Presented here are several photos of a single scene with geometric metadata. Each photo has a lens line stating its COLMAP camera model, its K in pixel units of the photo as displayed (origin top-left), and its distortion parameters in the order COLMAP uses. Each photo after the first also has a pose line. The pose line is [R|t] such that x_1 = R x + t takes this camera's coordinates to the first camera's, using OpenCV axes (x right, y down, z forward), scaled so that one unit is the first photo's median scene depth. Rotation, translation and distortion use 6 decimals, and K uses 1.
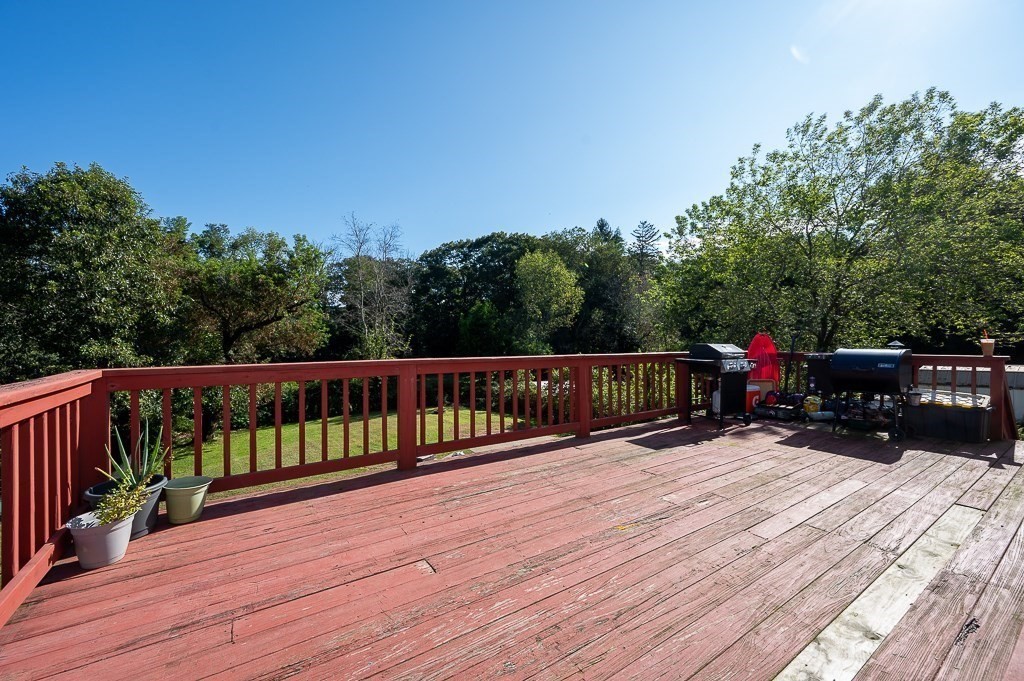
lens RADIAL K [[402.0, 0, 511.2], [0, 402.0, 338.0], [0, 0, 1]] dist [-0.000162, -0.000140]
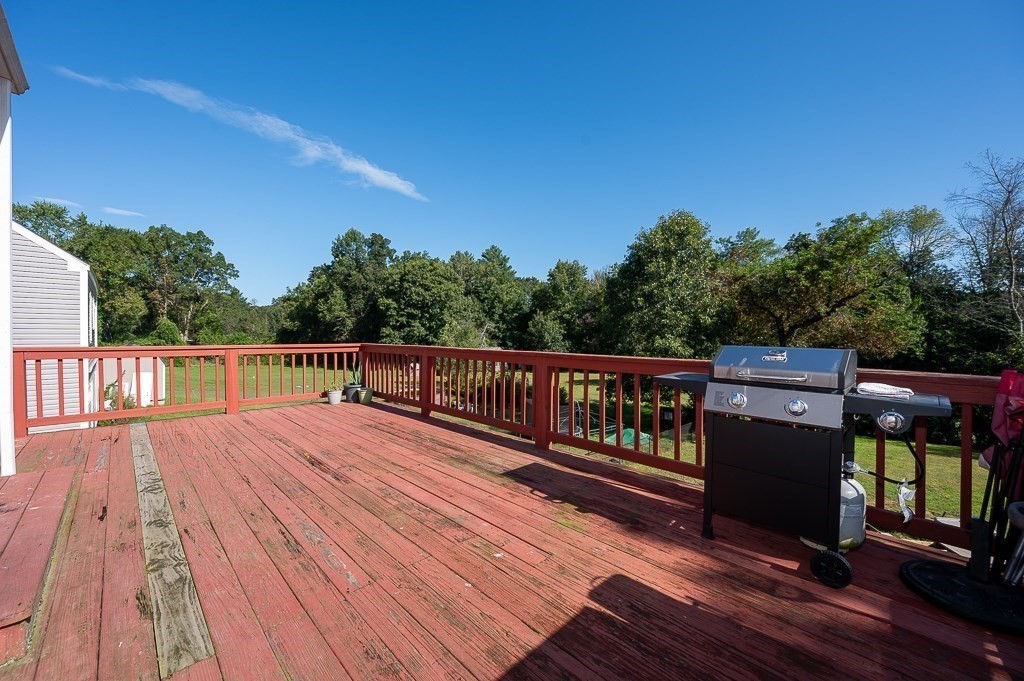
lens RADIAL K [[402.0, 0, 511.2], [0, 402.0, 338.0], [0, 0, 1]] dist [-0.000162, -0.000140]
pose [[0.190163, 0.011242, -0.981688, 0.901313], [-0.006446, 0.999927, 0.010202, 0.001680], [0.981731, 0.004388, 0.190222, 0.684962]]
